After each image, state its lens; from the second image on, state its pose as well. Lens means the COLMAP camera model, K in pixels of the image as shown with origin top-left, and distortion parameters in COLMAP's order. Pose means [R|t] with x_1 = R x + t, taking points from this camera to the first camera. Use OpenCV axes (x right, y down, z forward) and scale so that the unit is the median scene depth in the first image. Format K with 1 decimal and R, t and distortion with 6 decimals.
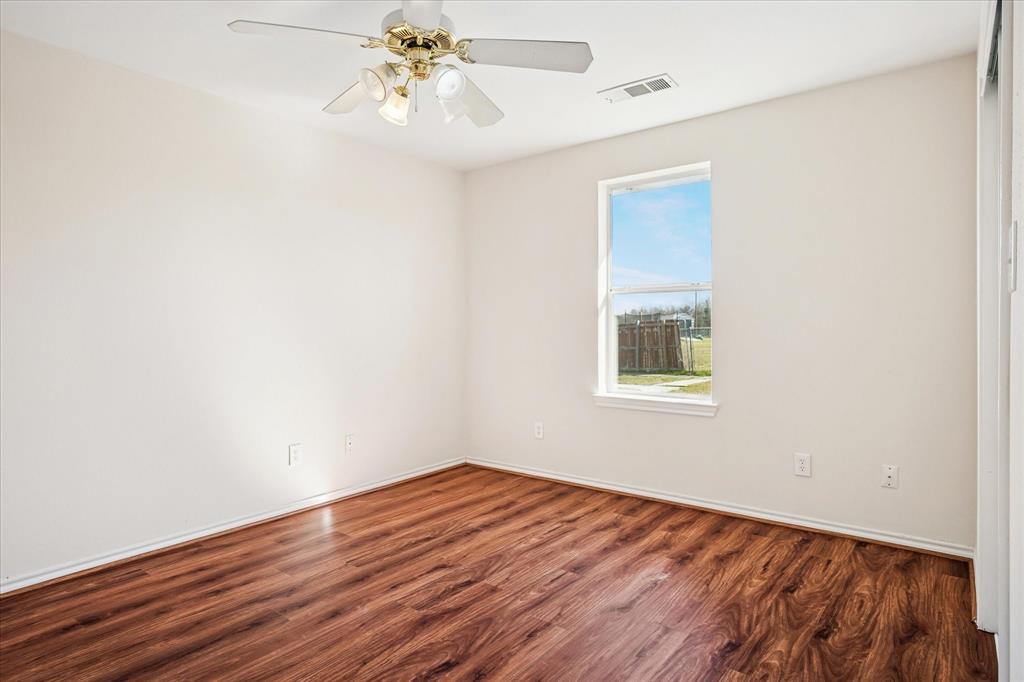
lens RADIAL K [[577.1, 0, 526.5], [0, 577.1, 321.7], [0, 0, 1]] dist [0.003465, 0.001479]
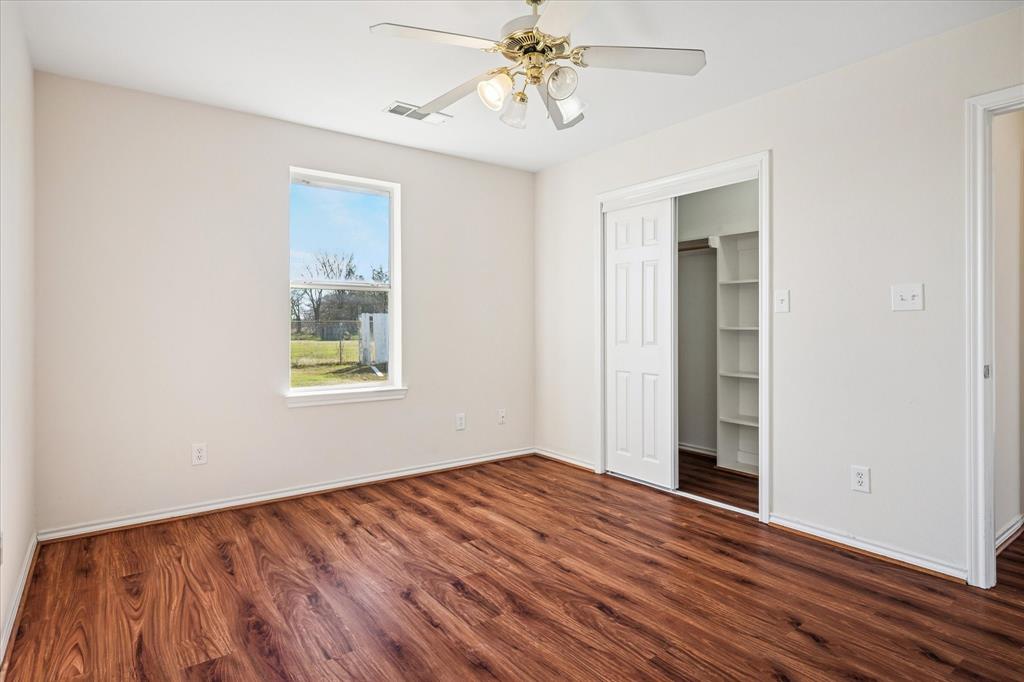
lens RADIAL K [[544.1, 0, 510.7], [0, 544.1, 324.8], [0, 0, 1]] dist [0.000741, 0.000467]
pose [[0.279862, 0.002494, 0.960037, -0.892840], [-0.011087, 0.999938, 0.000635, 0.016026], [-0.959976, -0.010822, 0.279873, 0.626253]]
